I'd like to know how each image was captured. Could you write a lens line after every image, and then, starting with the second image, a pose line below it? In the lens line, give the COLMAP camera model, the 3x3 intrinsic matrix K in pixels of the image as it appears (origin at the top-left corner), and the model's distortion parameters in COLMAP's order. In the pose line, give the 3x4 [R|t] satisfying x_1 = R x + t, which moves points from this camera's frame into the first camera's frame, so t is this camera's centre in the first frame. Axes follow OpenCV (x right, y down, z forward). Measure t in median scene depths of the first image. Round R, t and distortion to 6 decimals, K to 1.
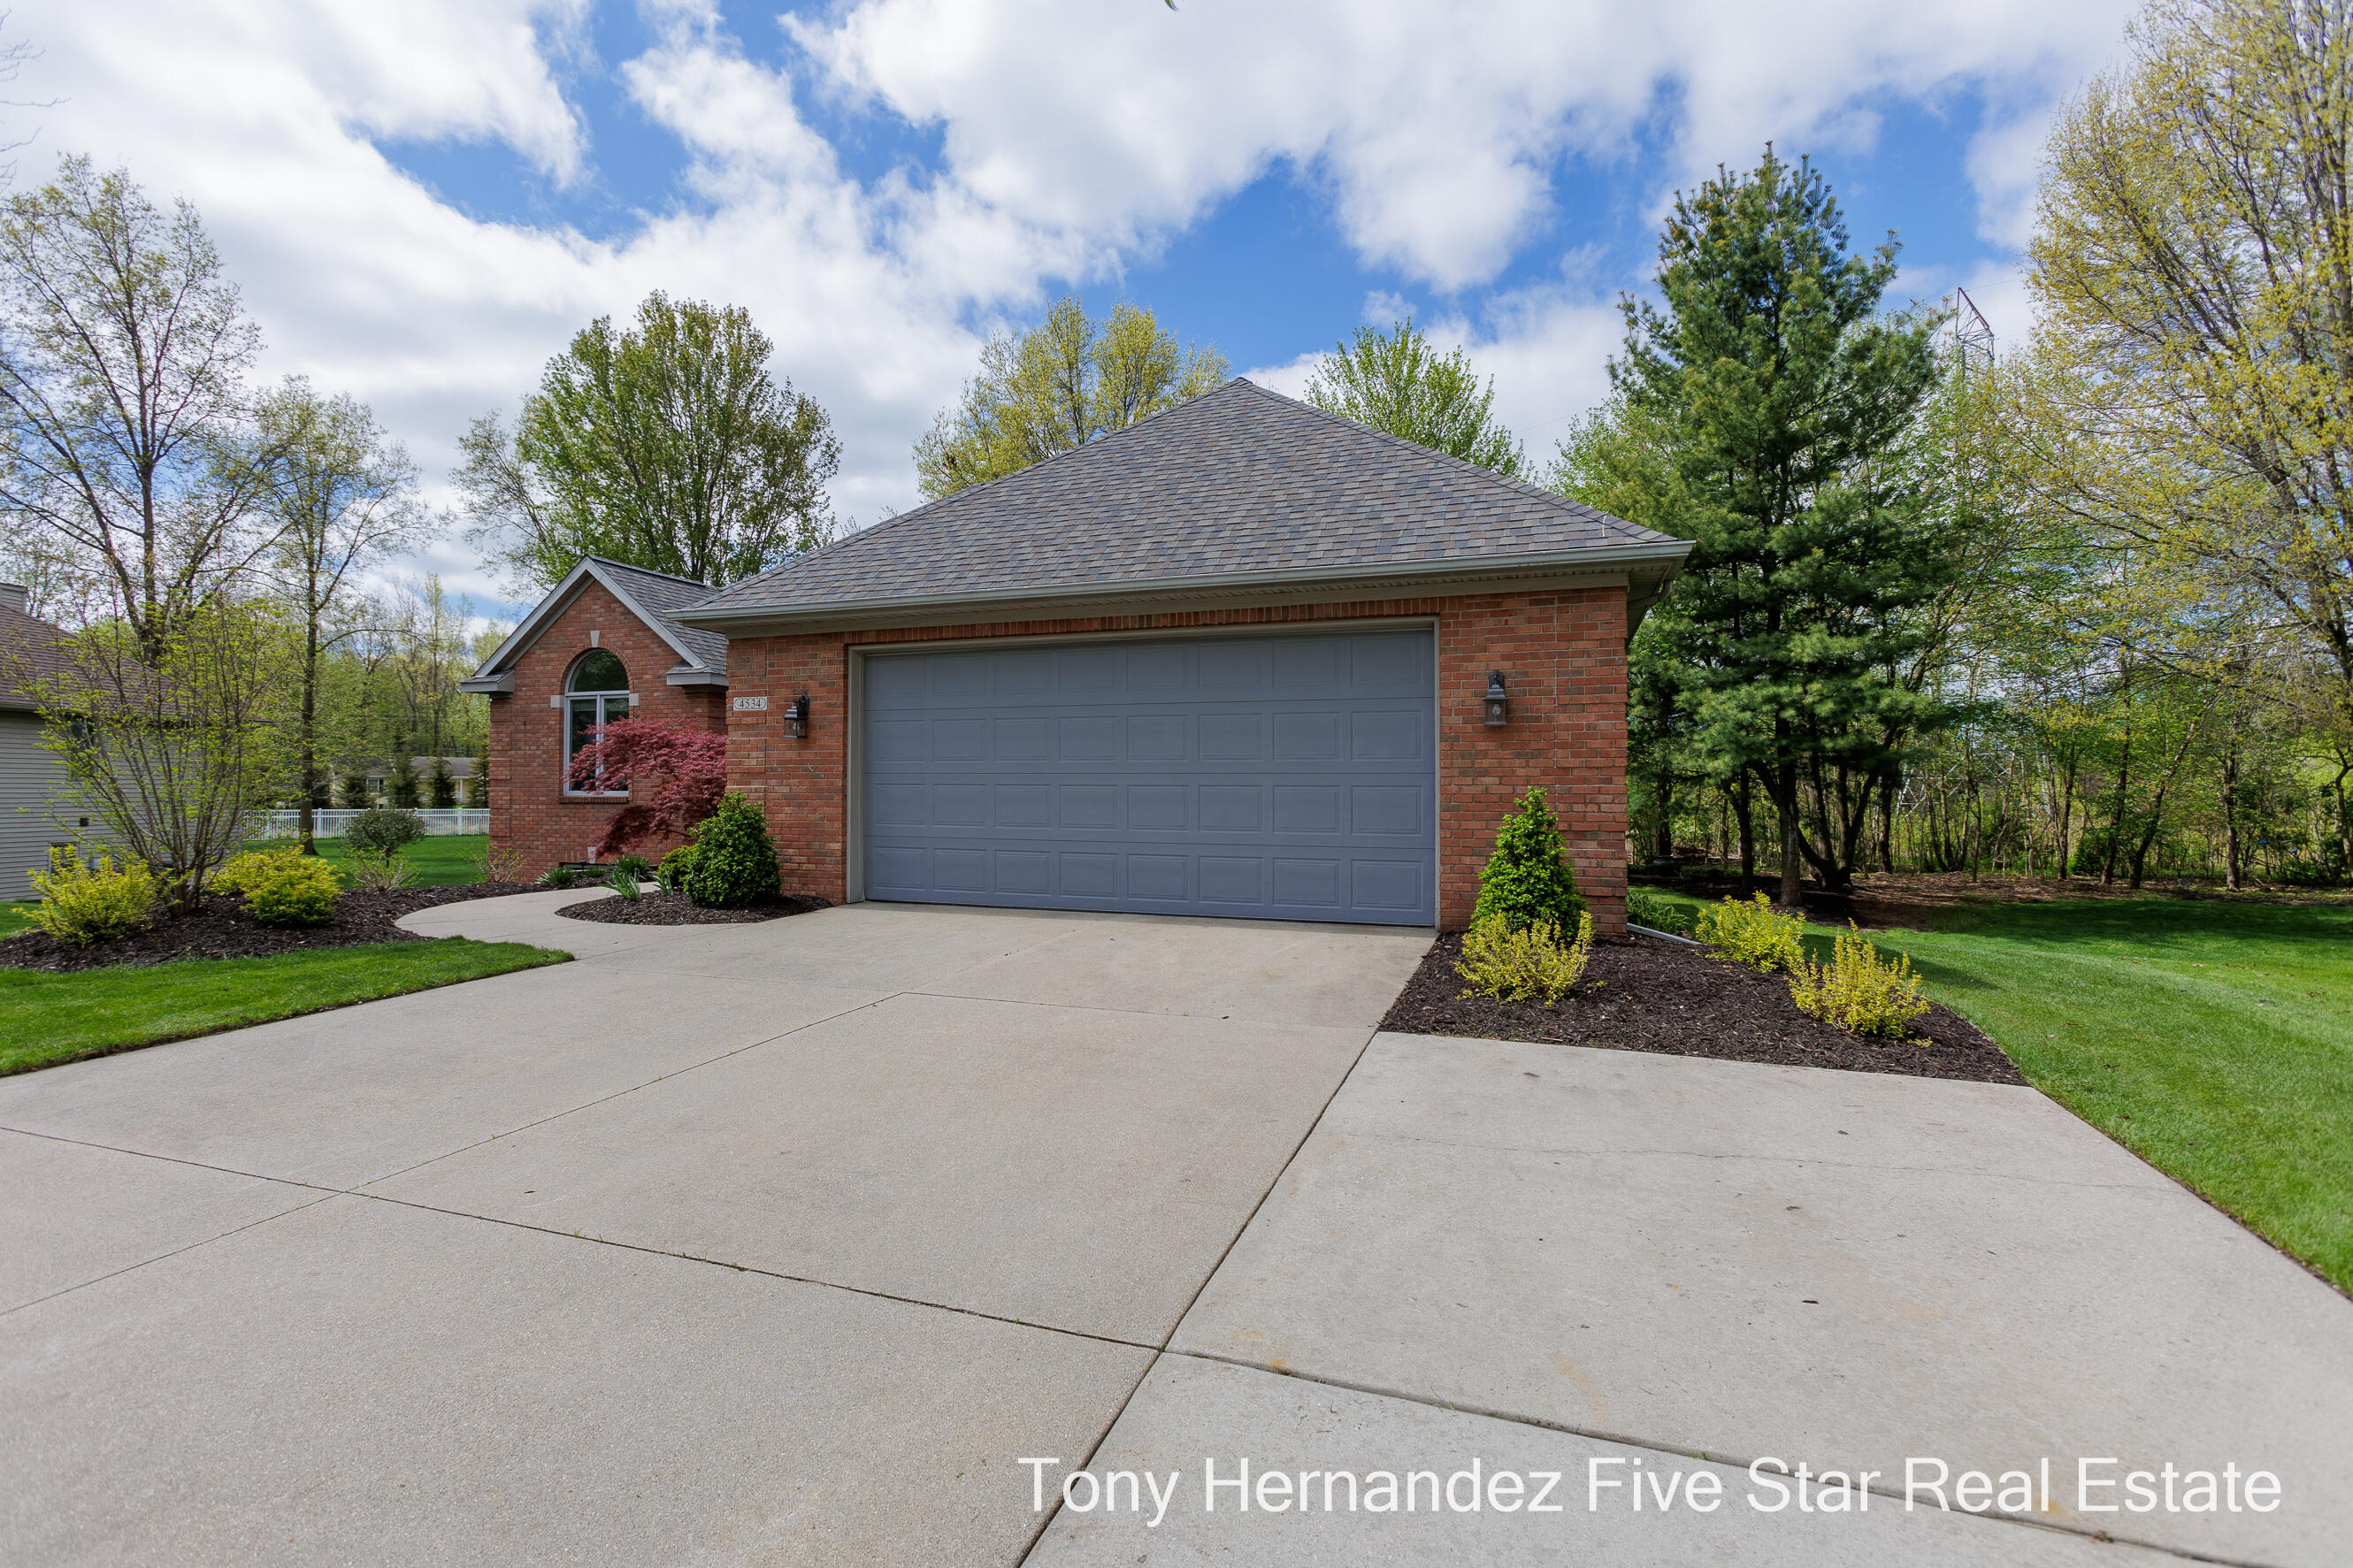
lens RADIAL K [[1070.9, 0, 1161.5], [0, 1070.9, 769.9], [0, 0, 1]] dist [-0.019864, 0.014387]
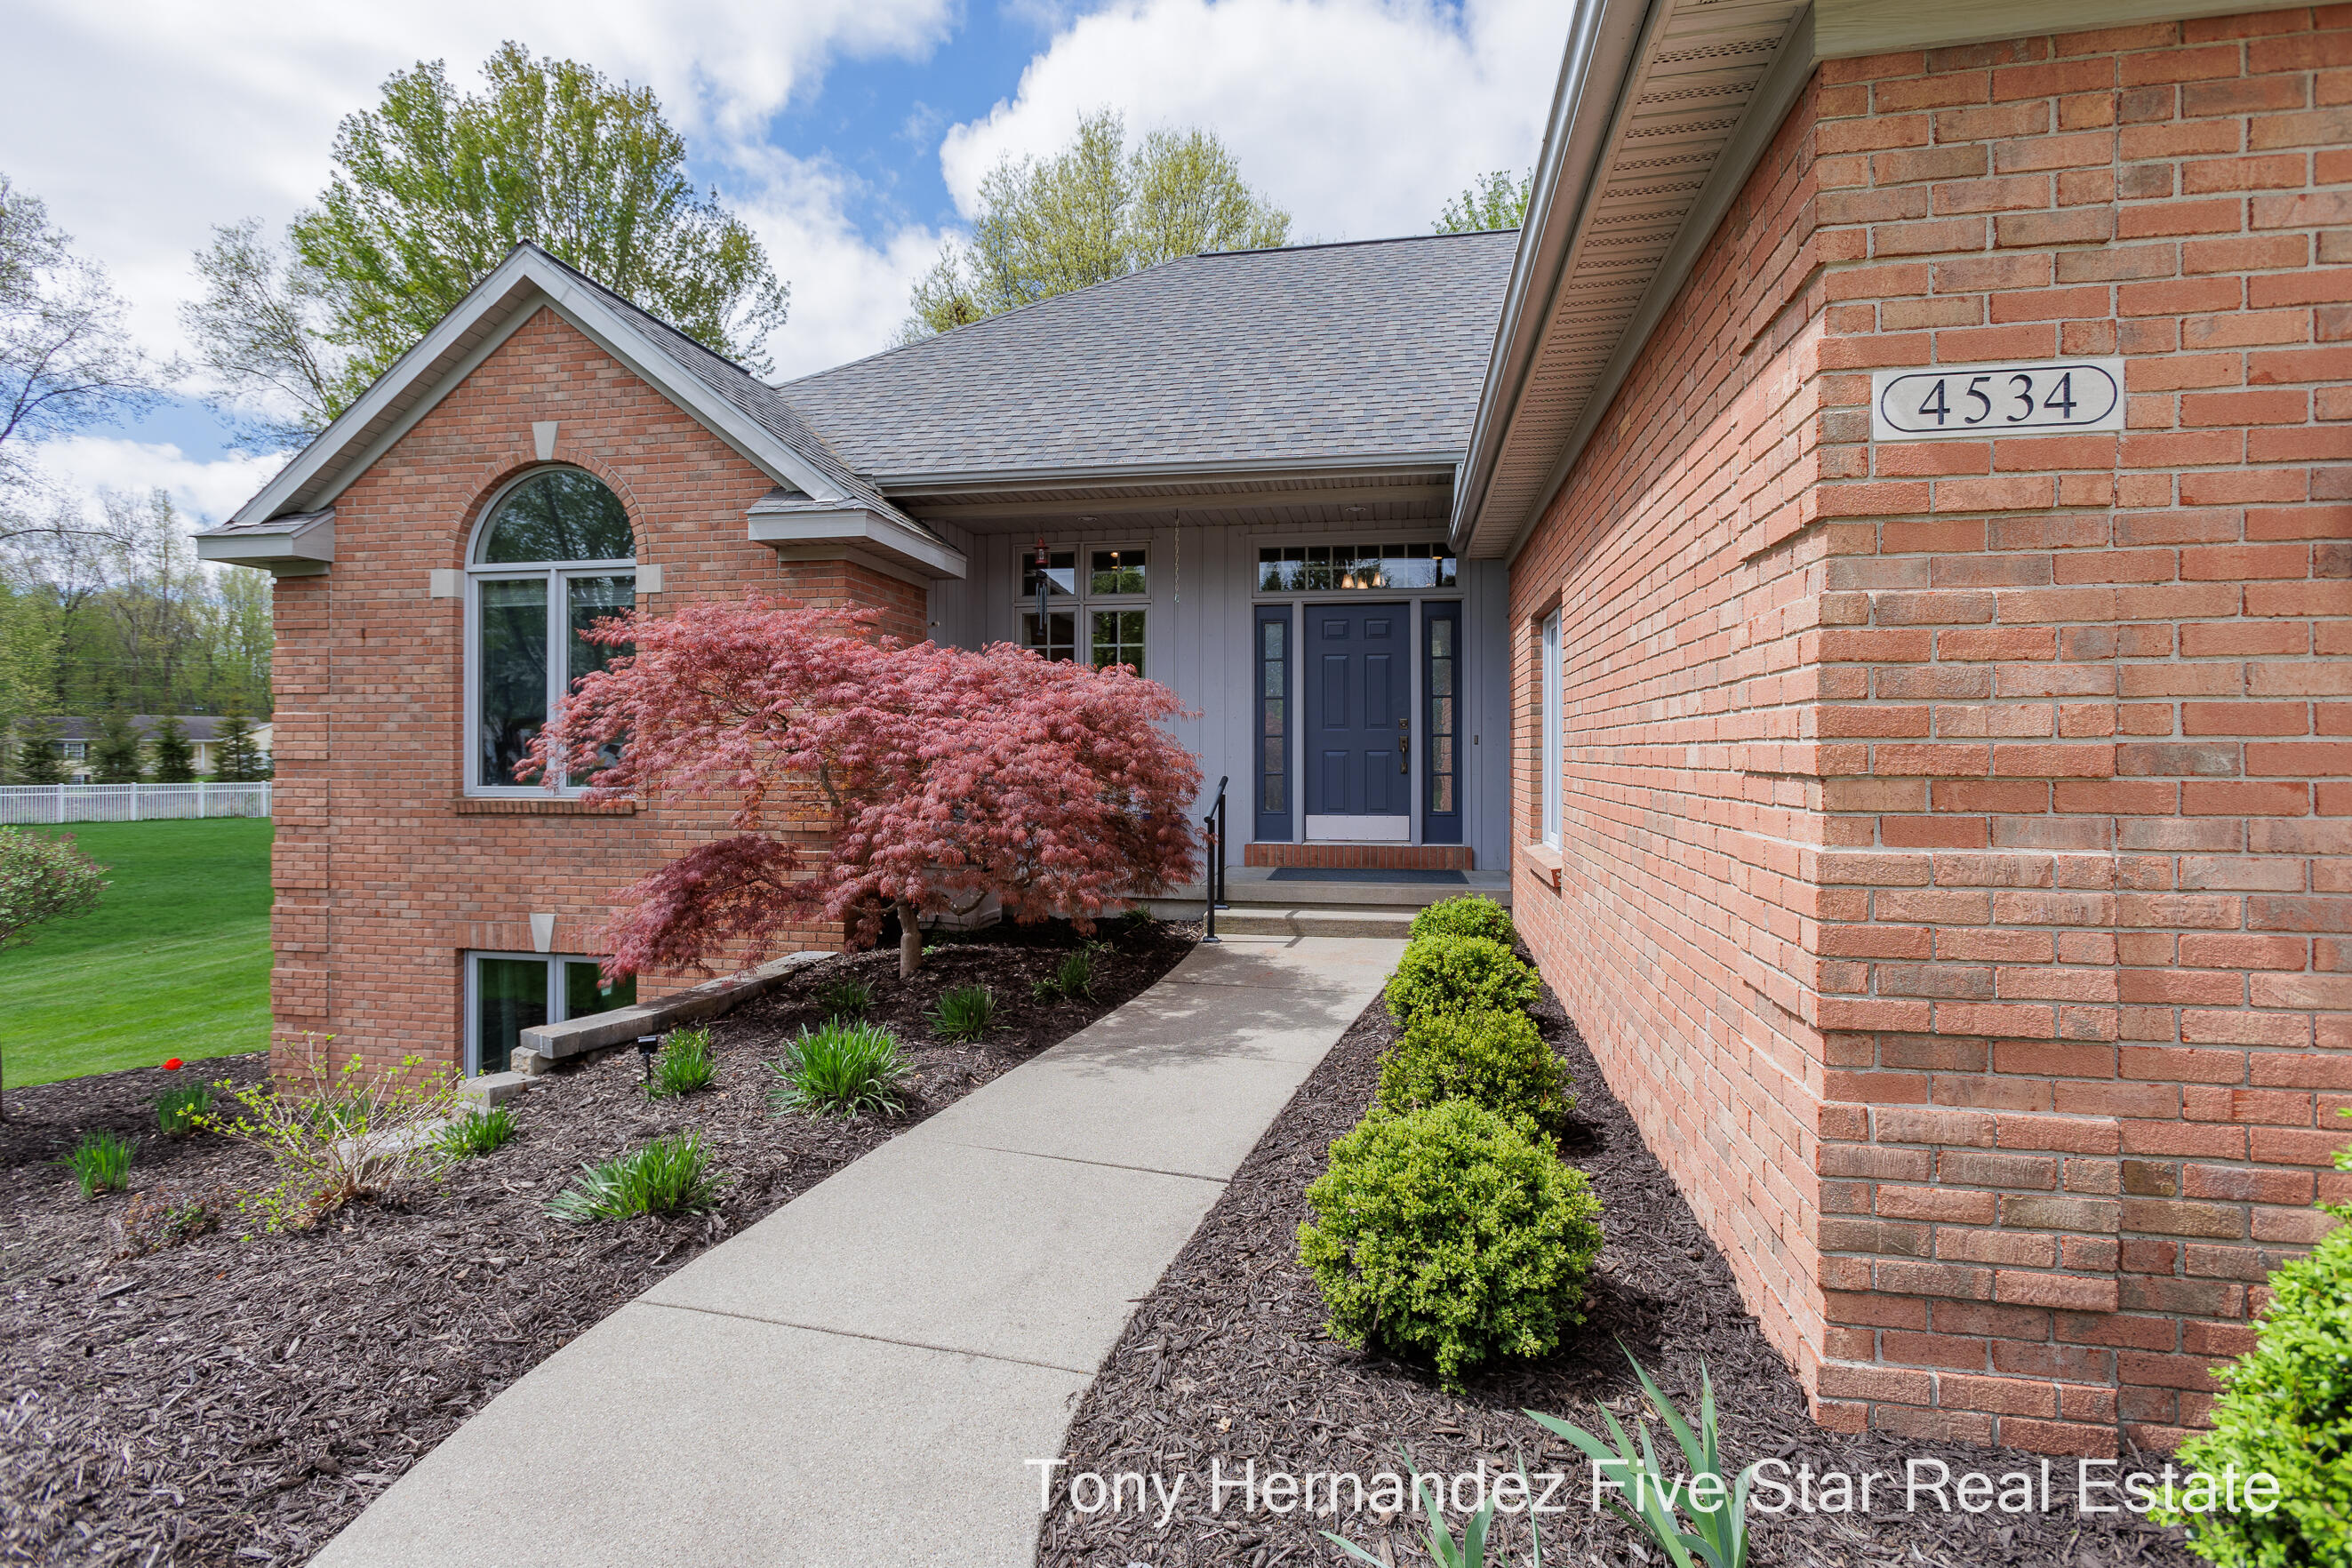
lens RADIAL K [[1076.3, 0, 1184.7], [0, 1076.3, 742.0], [0, 0, 1]] dist [0.001605, 0.000722]
pose [[0.987661, -0.001091, 0.156603, -0.331076], [-0.000476, 0.999950, 0.009967, -0.003176], [-0.156606, -0.009918, 0.987611, 0.504558]]
